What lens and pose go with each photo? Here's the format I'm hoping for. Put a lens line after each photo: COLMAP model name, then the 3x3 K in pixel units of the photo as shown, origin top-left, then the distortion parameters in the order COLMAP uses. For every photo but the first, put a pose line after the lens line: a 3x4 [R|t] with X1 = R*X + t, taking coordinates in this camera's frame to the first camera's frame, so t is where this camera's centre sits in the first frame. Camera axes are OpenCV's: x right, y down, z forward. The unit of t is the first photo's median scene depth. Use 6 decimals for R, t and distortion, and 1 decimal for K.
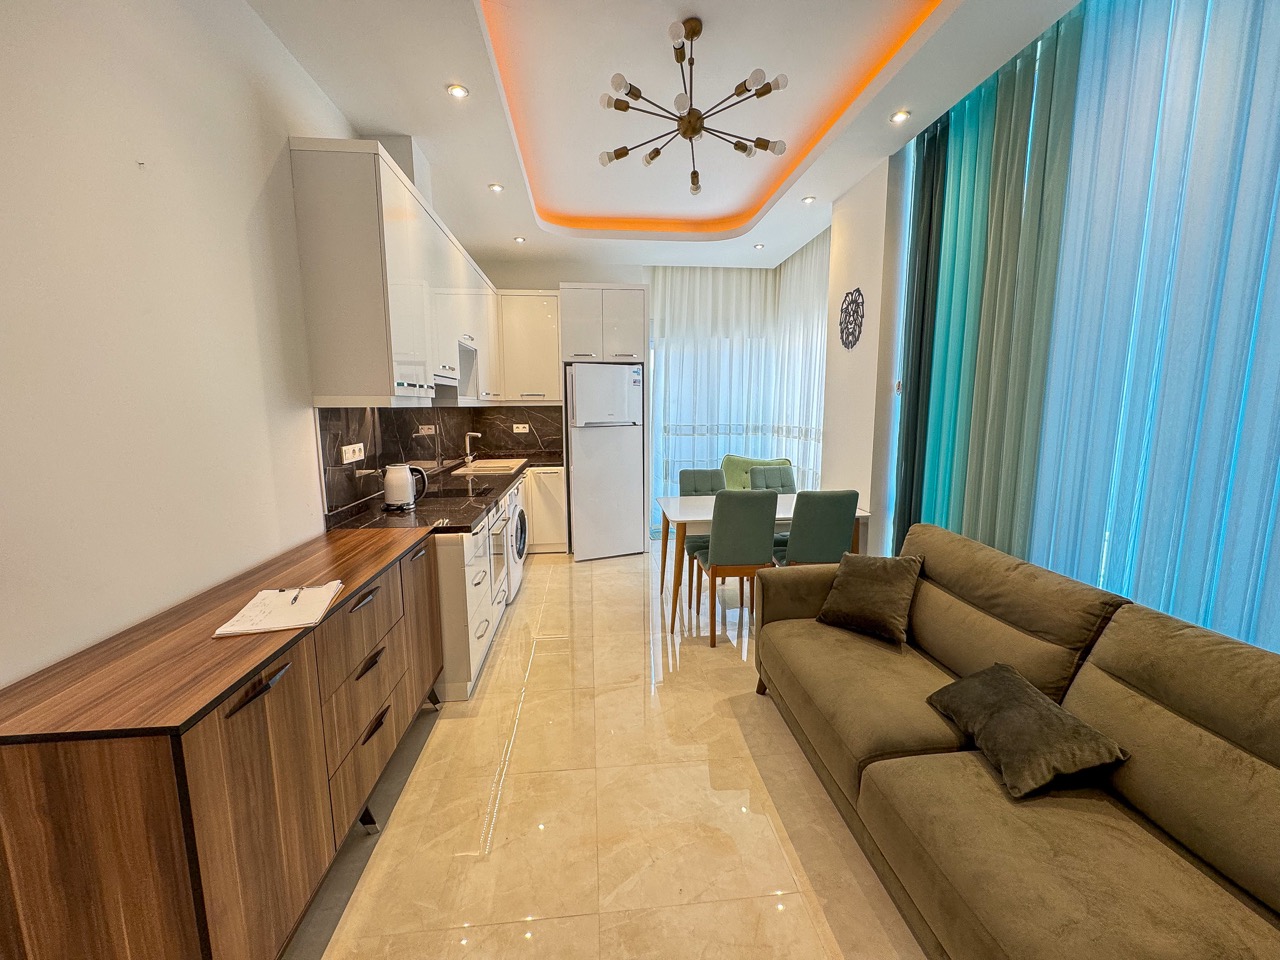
lens RADIAL K [[510.8, 0, 640.6], [0, 510.8, 478.7], [0, 0, 1]] dist [-0.003124, 0.000344]
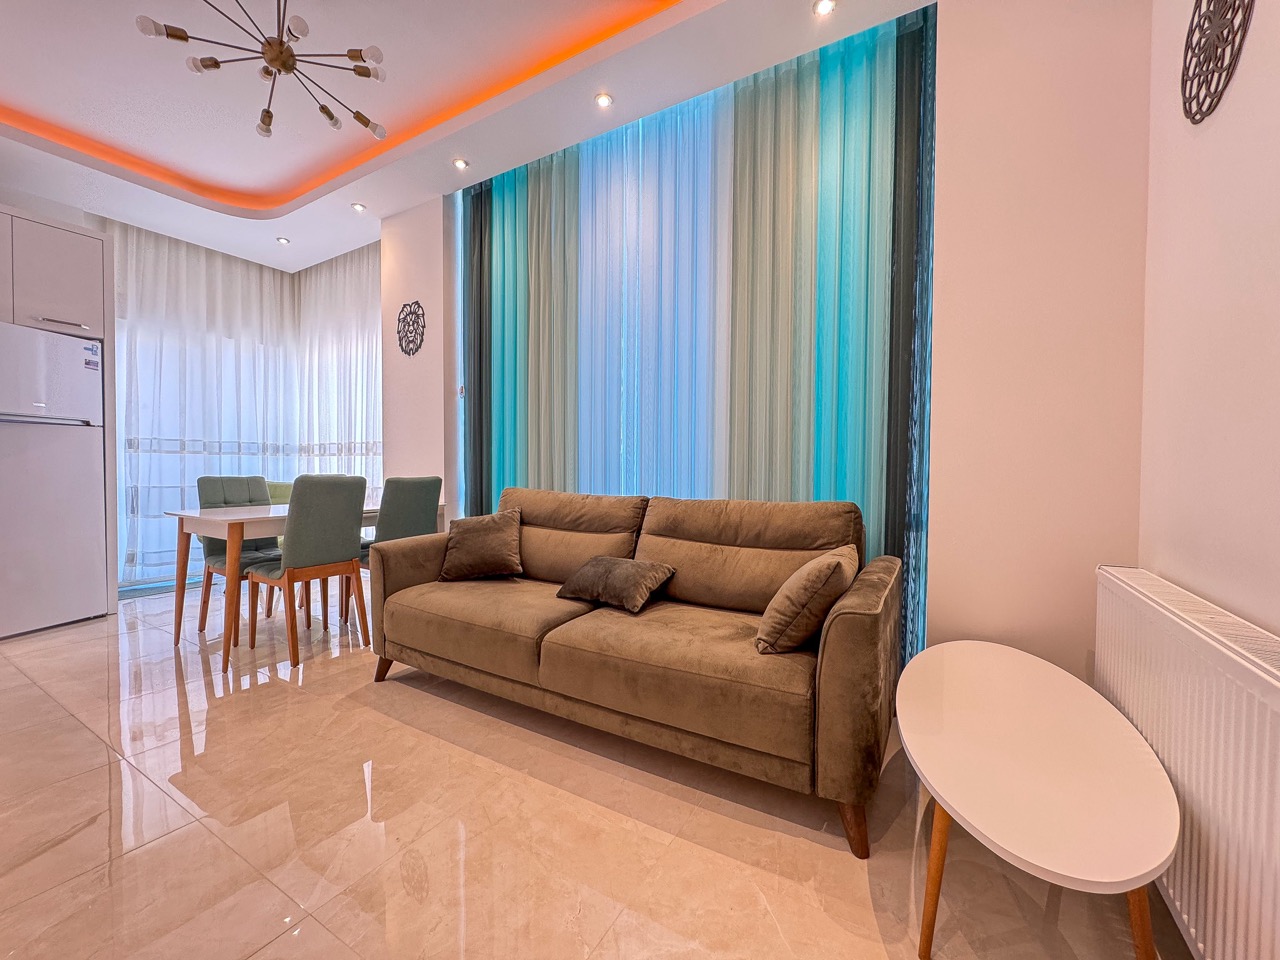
lens RADIAL K [[510.8, 0, 640.6], [0, 510.8, 478.7], [0, 0, 1]] dist [-0.003124, 0.000344]
pose [[0.591319, -0.009212, 0.806385, -0.237807], [0.107350, 0.991935, -0.067388, 0.174508], [-0.799261, 0.126413, 0.587539, 0.030590]]
